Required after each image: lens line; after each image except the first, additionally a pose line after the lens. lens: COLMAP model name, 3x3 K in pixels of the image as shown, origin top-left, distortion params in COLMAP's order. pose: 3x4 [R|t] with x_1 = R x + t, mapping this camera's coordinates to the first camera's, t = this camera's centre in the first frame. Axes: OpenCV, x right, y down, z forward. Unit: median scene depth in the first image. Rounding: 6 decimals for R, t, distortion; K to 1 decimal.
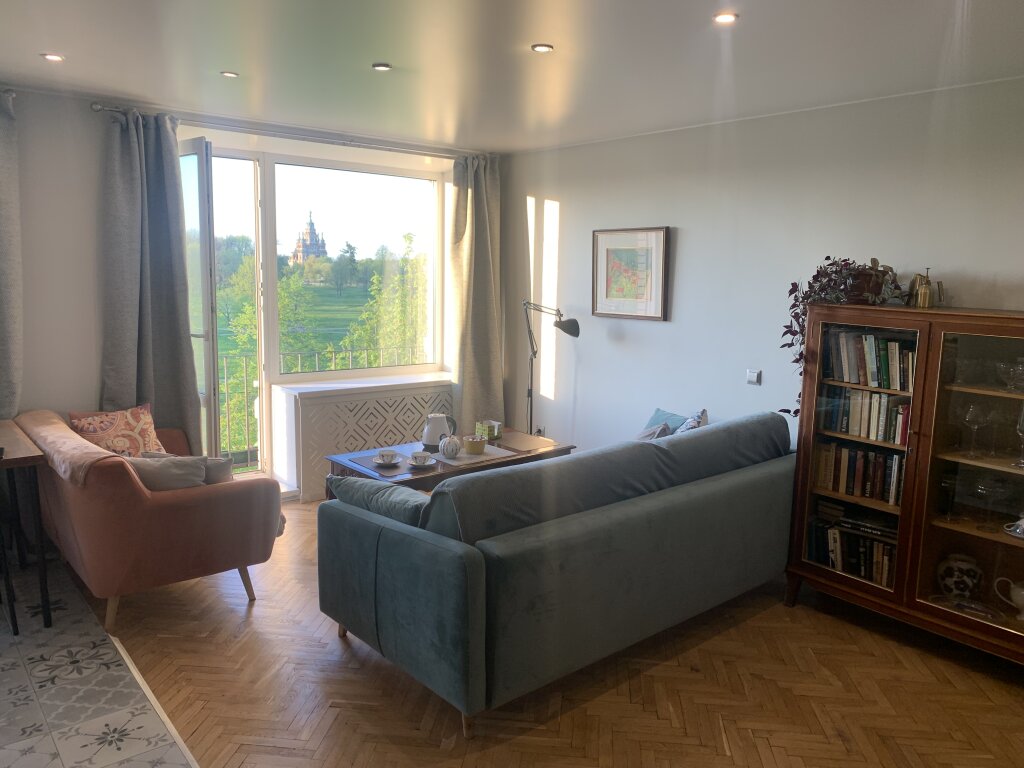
lens RADIAL K [[784.0, 0, 512.0], [0, 784.0, 384.0], [0, 0, 1]] dist [0.004817, -0.008115]
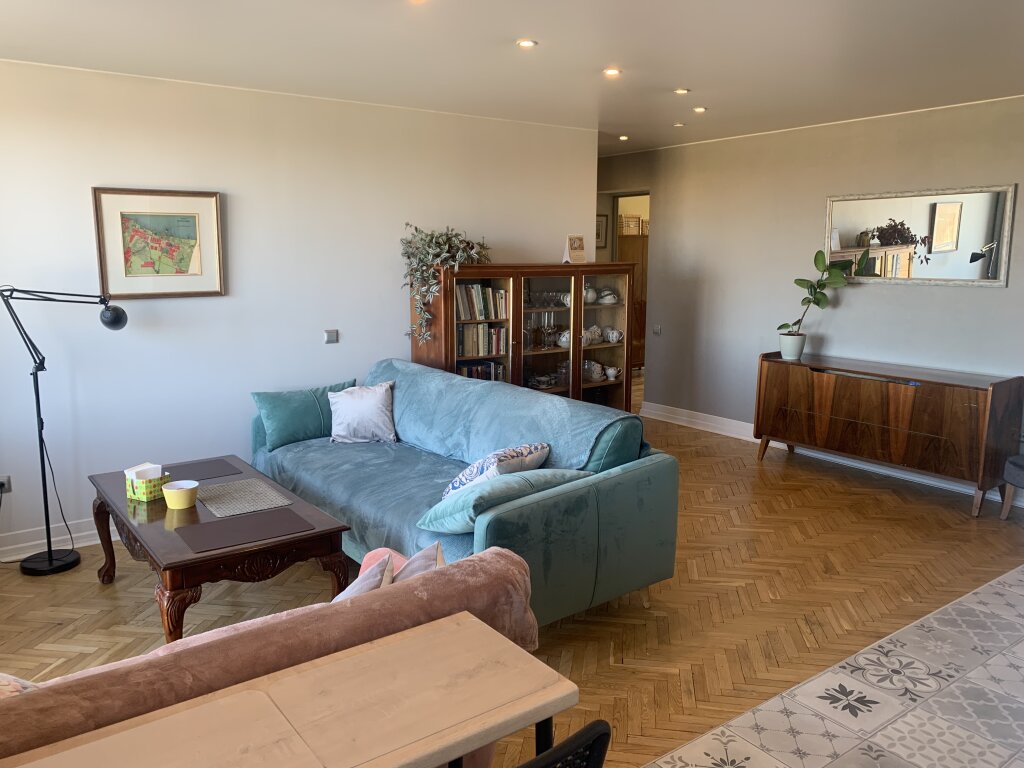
lens RADIAL K [[784.0, 0, 512.0], [0, 784.0, 384.0], [0, 0, 1]] dist [0.004817, -0.008115]
pose [[0.048641, -0.184177, 0.981689, -0.971935], [0.146072, 0.973597, 0.175422, -0.124419], [-0.988078, 0.134864, 0.074259, 0.831516]]
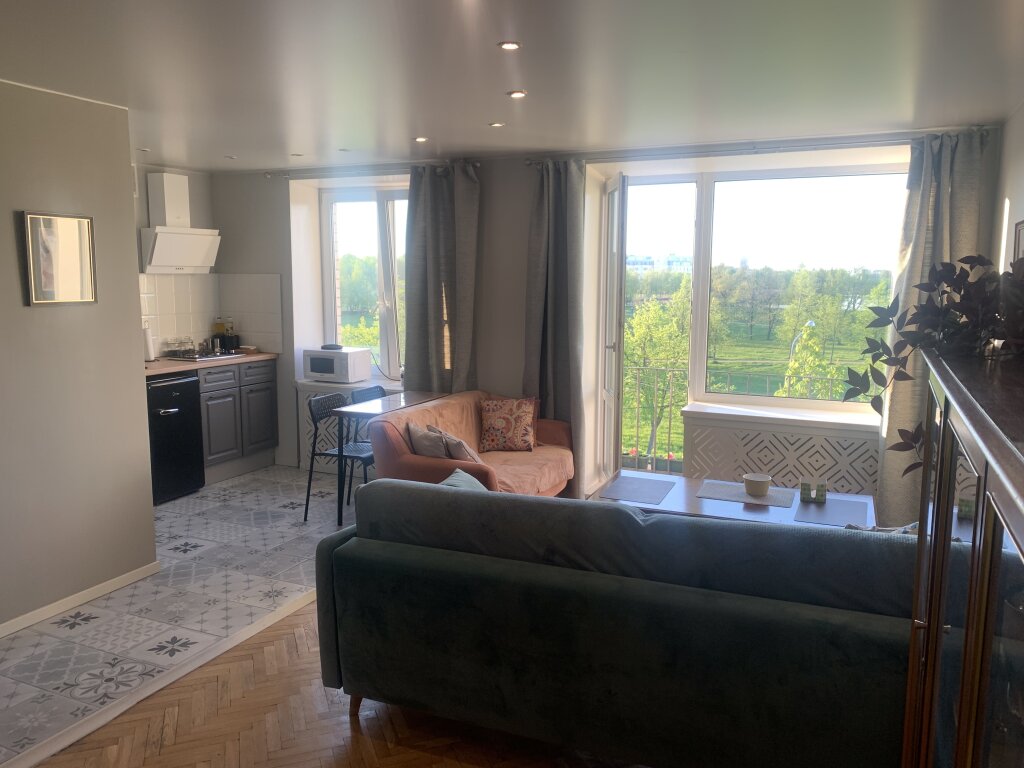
lens RADIAL K [[784.0, 0, 512.0], [0, 784.0, 384.0], [0, 0, 1]] dist [0.004817, -0.008115]
pose [[0.441531, 0.107603, -0.890771, 0.752185], [-0.127089, 0.990274, 0.056628, -0.074266], [0.888200, 0.088204, 0.450911, 0.513129]]
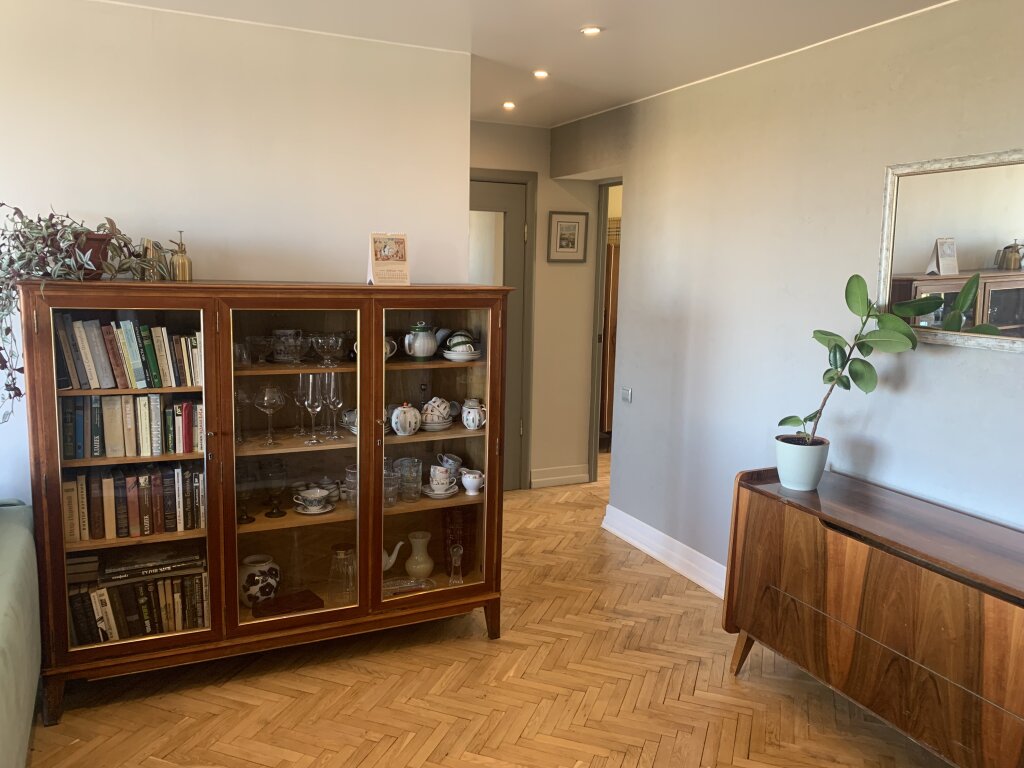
lens RADIAL K [[828.7, 0, 483.0], [0, 828.7, 385.1], [0, 0, 1]] dist [0.005258, 0.007233]
pose [[0.232200, -0.153892, 0.960417, -0.230044], [0.120258, 0.984371, 0.128655, -0.061358], [-0.965205, 0.085624, 0.247078, 0.467991]]
